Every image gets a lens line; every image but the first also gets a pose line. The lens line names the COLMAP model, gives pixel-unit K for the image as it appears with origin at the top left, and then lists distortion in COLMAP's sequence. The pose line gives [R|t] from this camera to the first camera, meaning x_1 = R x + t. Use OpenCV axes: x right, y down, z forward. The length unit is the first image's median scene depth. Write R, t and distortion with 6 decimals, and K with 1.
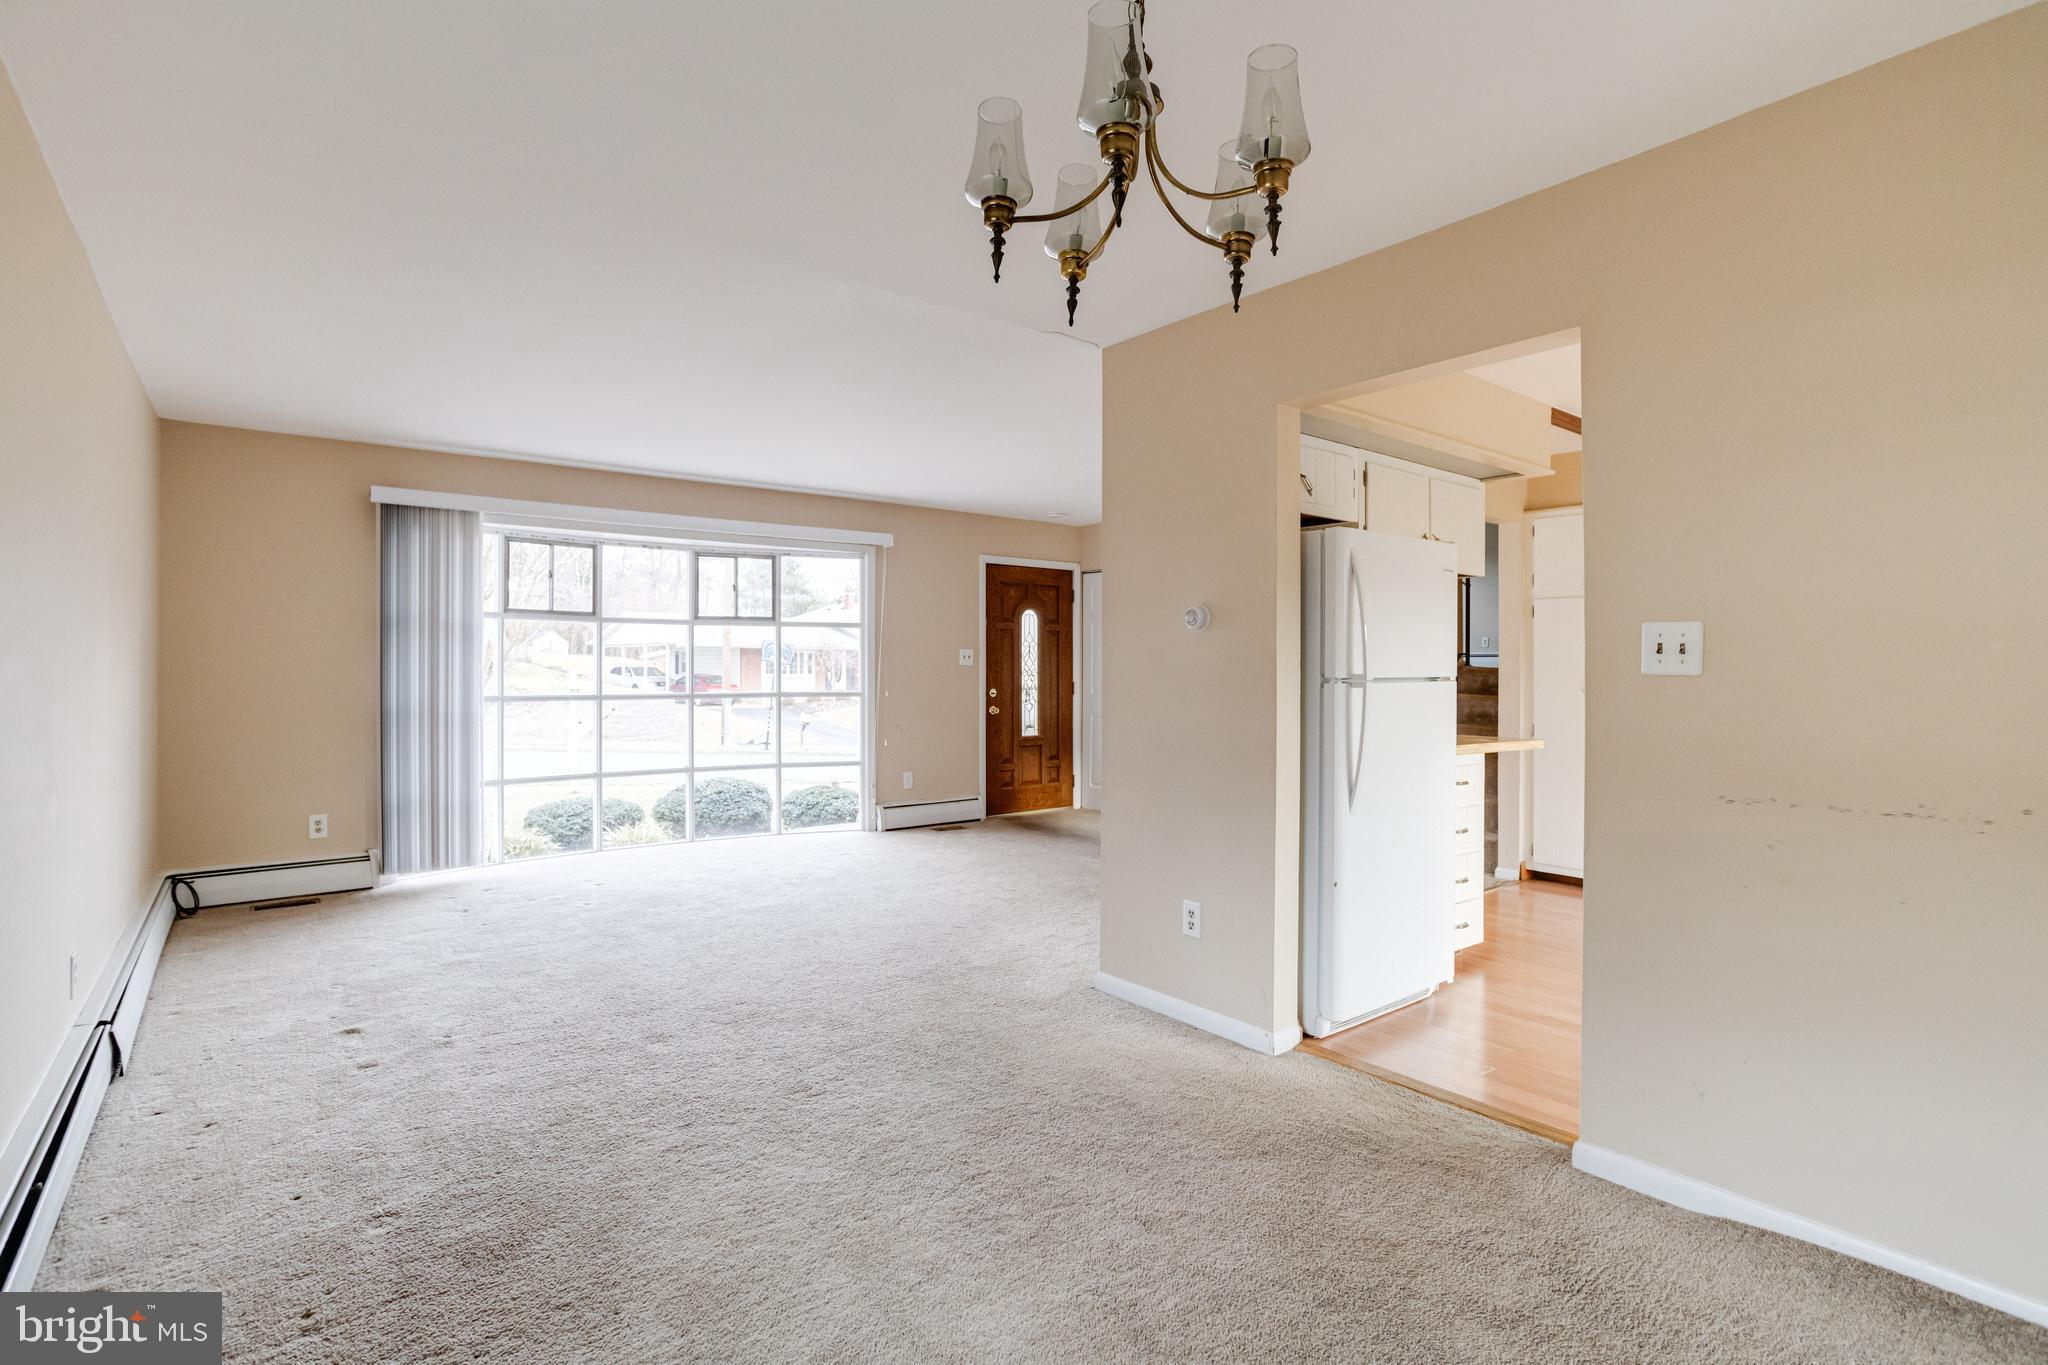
lens RADIAL K [[988.3, 0, 1024.5], [0, 988.3, 667.3], [0, 0, 1]] dist [-0.044161, 0.028284]
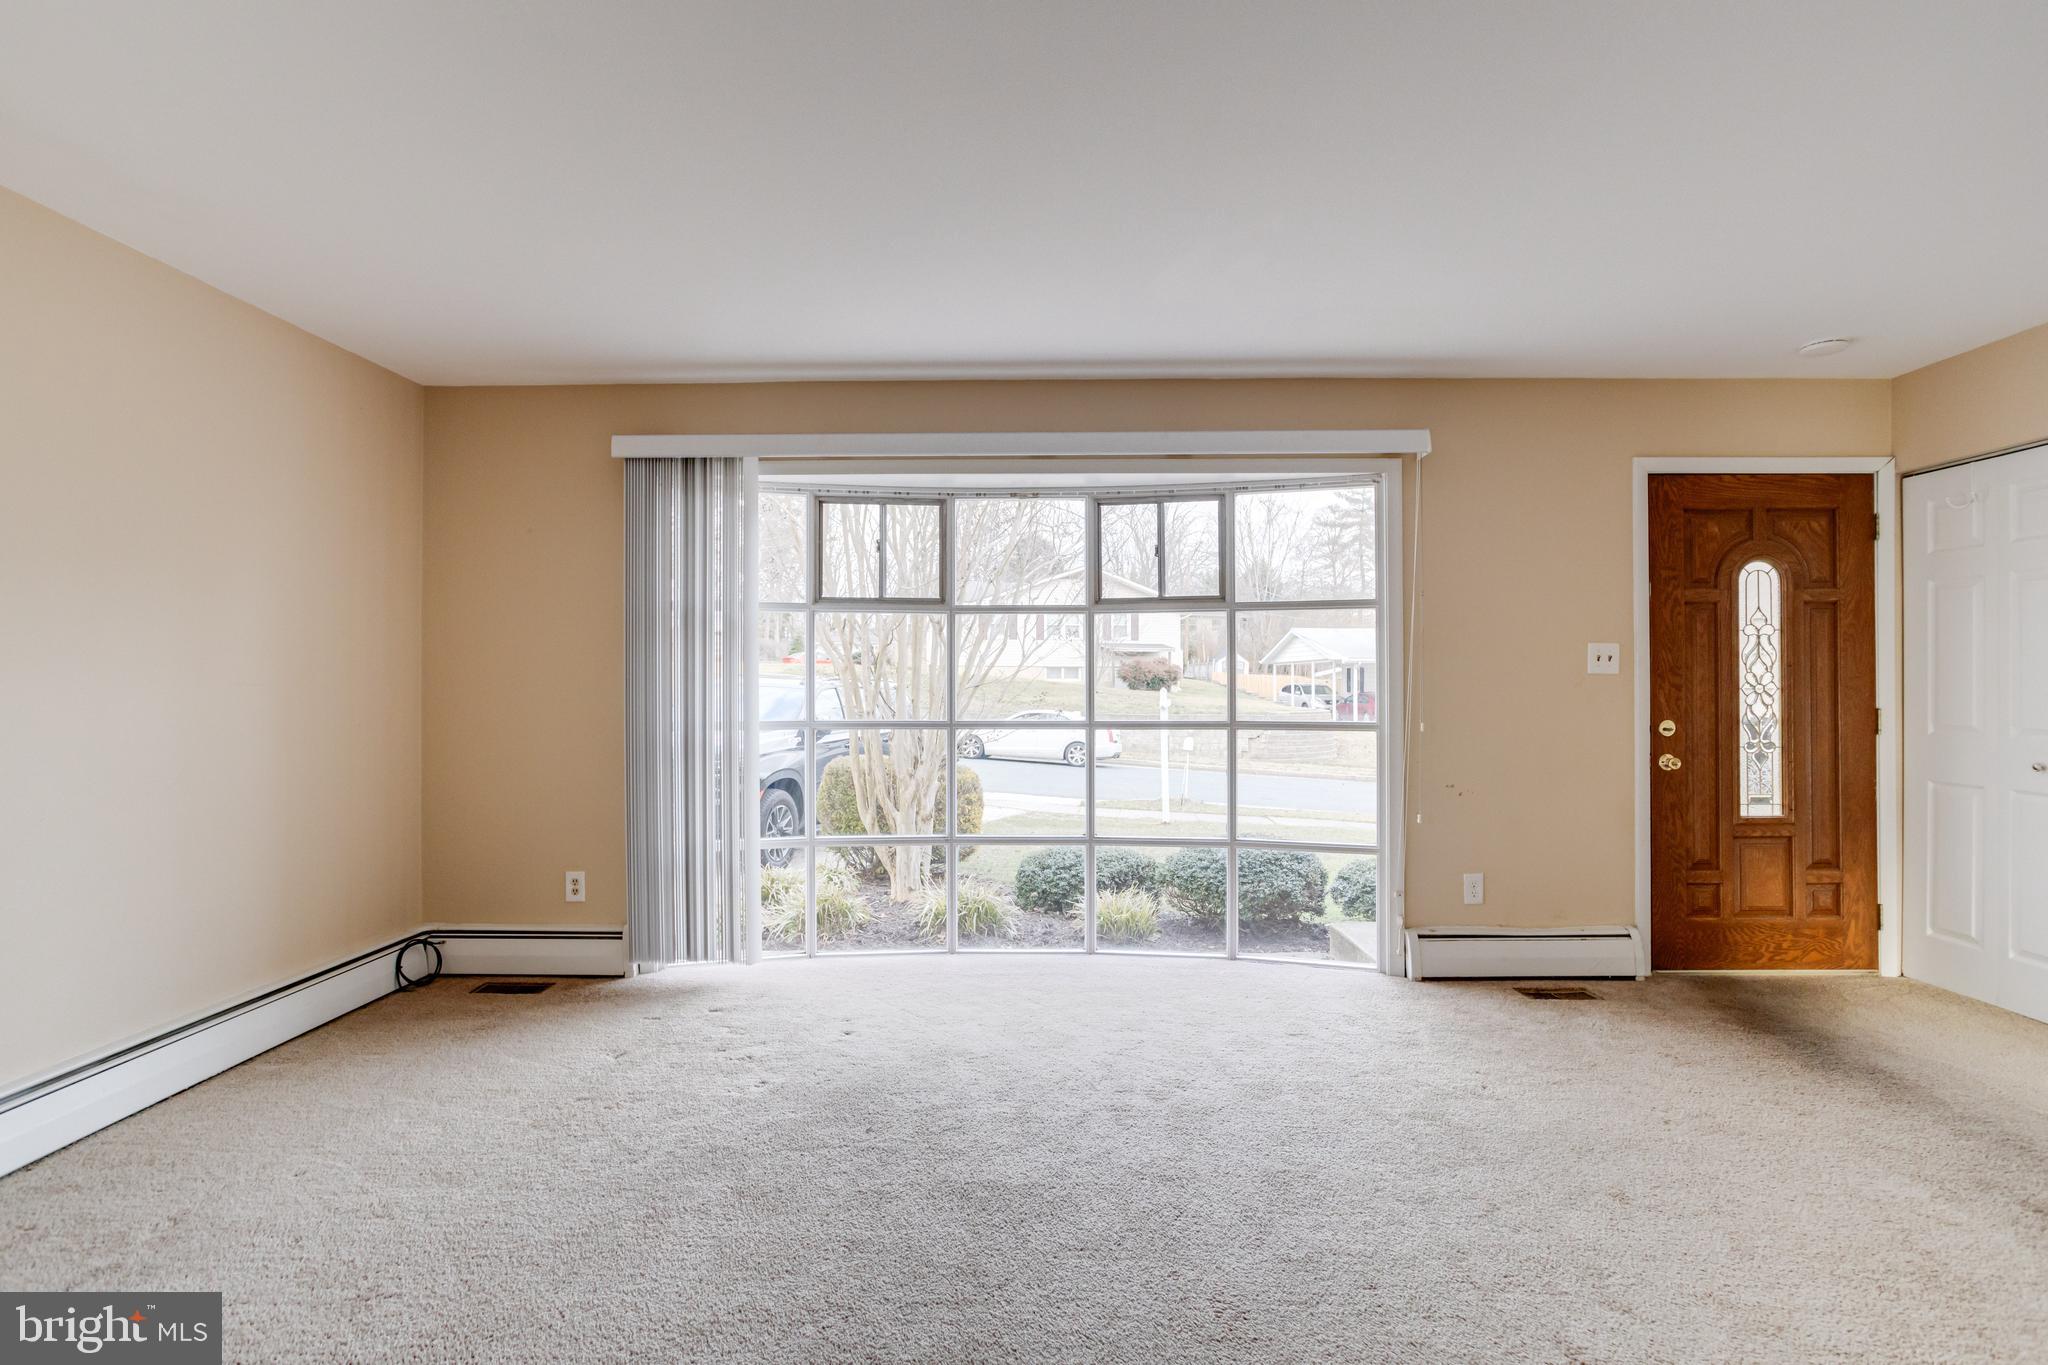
lens RADIAL K [[985.6, 0, 1024.9], [0, 985.6, 684.4], [0, 0, 1]] dist [-0.042618, 0.024865]
pose [[0.775274, -0.003836, -0.631613, 0.031952], [0.002845, 0.999993, -0.002581, 0.004544], [0.631618, 0.000205, 0.775279, 0.477464]]
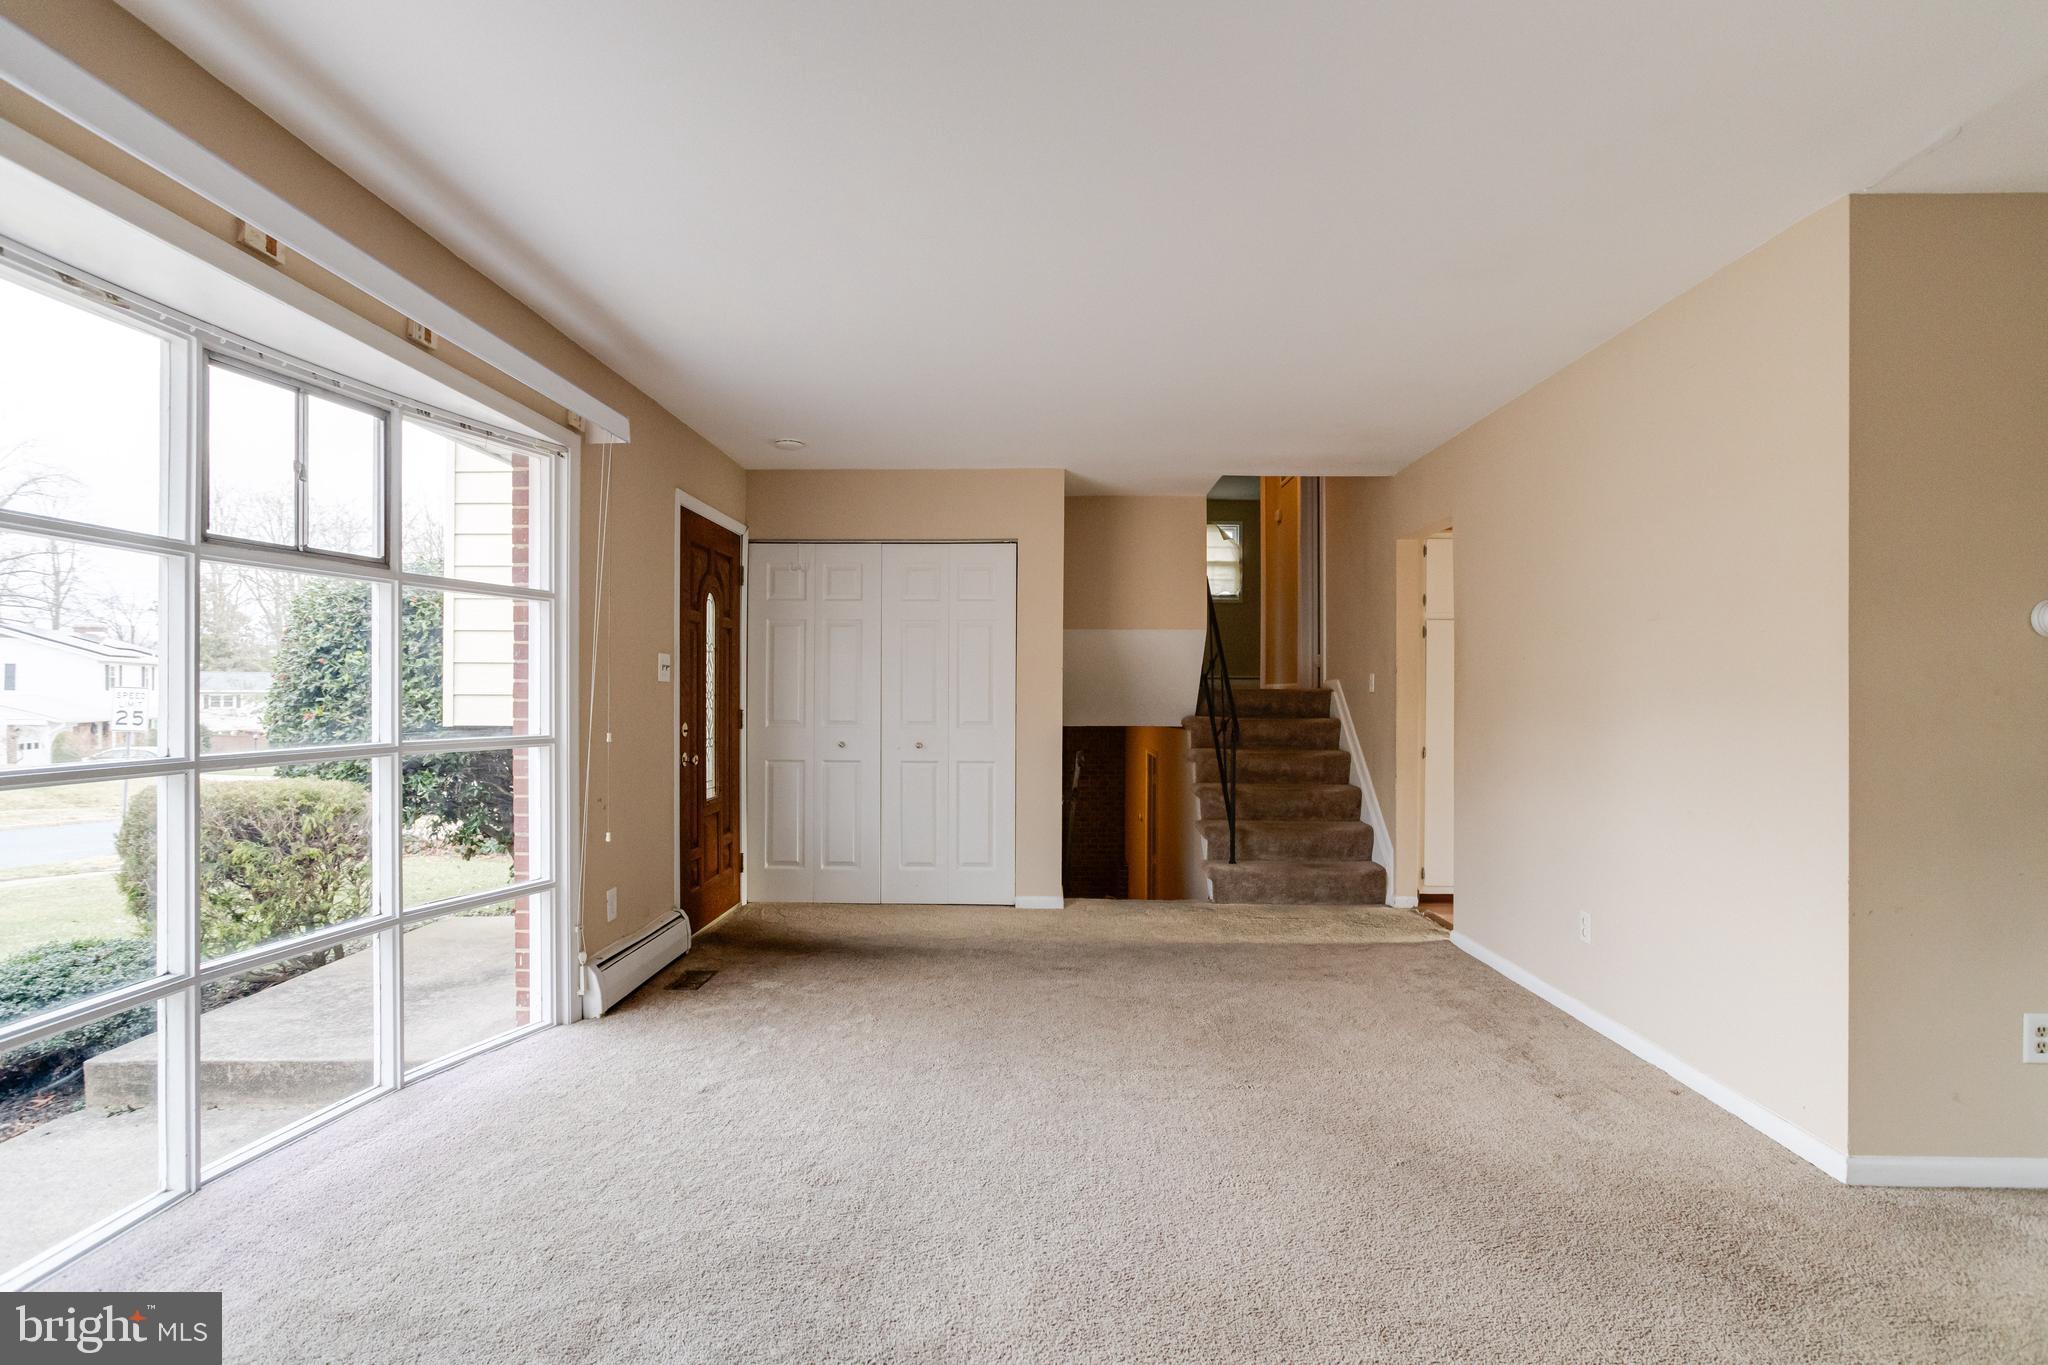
lens RADIAL K [[999.6, 0, 1029.6], [0, 999.6, 691.5], [0, 0, 1]] dist [-0.047546, 0.028278]
pose [[0.629883, 0.001261, 0.776689, -0.419572], [-0.003573, 0.999993, 0.001275, 0.002359], [-0.776682, -0.003578, 0.629883, 0.556975]]
